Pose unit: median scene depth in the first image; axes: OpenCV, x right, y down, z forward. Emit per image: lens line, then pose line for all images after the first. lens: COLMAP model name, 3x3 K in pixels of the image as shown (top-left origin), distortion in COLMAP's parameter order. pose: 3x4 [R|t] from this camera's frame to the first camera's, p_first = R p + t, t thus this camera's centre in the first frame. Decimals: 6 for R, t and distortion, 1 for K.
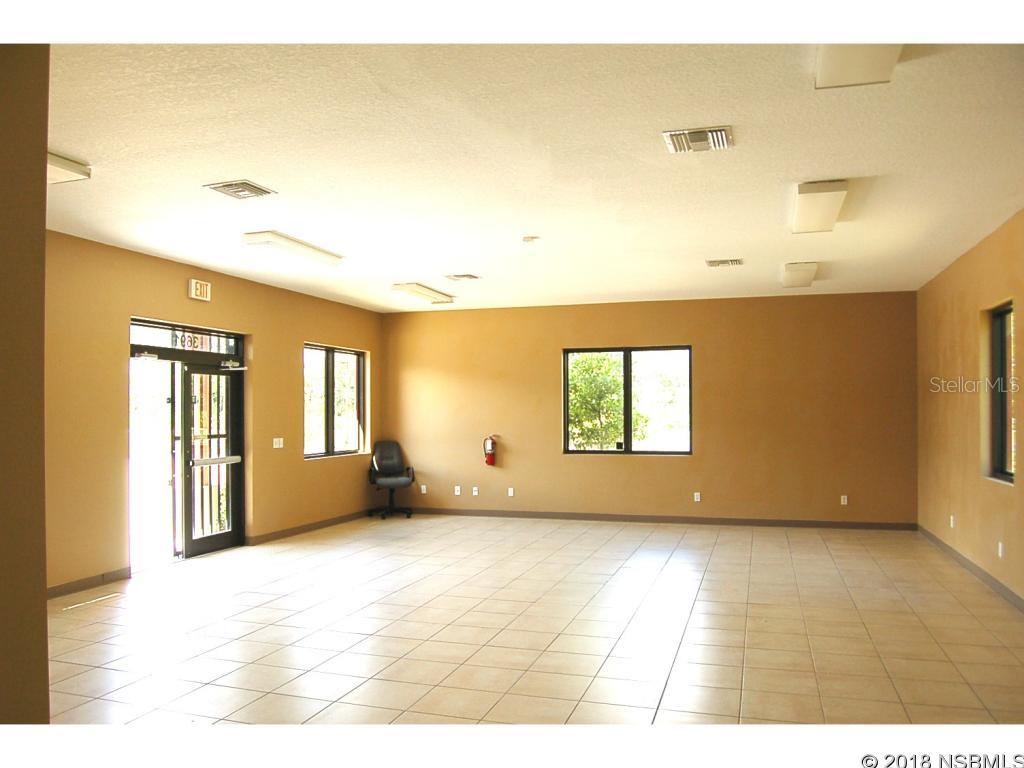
lens RADIAL K [[792.1, 0, 508.6], [0, 792.1, 401.9], [0, 0, 1]] dist [-0.083593, 0.008738]
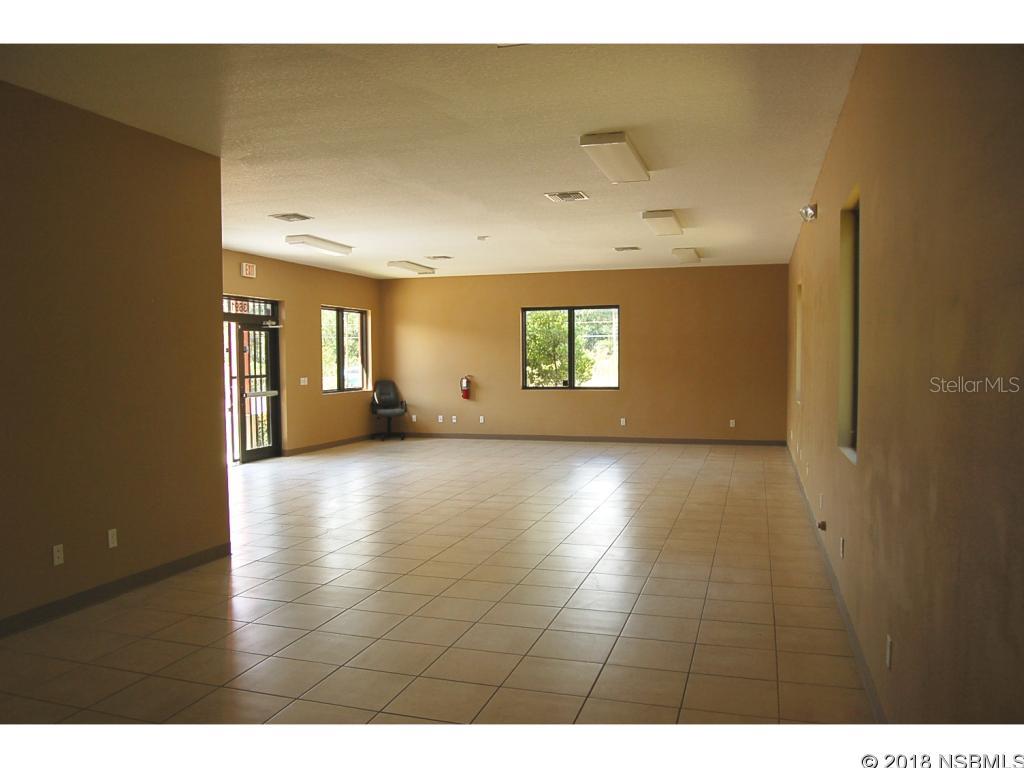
lens RADIAL K [[792.1, 0, 508.6], [0, 792.1, 401.9], [0, 0, 1]] dist [-0.083593, 0.008738]
pose [[0.999977, -0.004635, 0.004996, 0.043750], [0.004287, 0.997696, 0.067709, -0.001920], [-0.005298, -0.067686, 0.997693, -0.308604]]
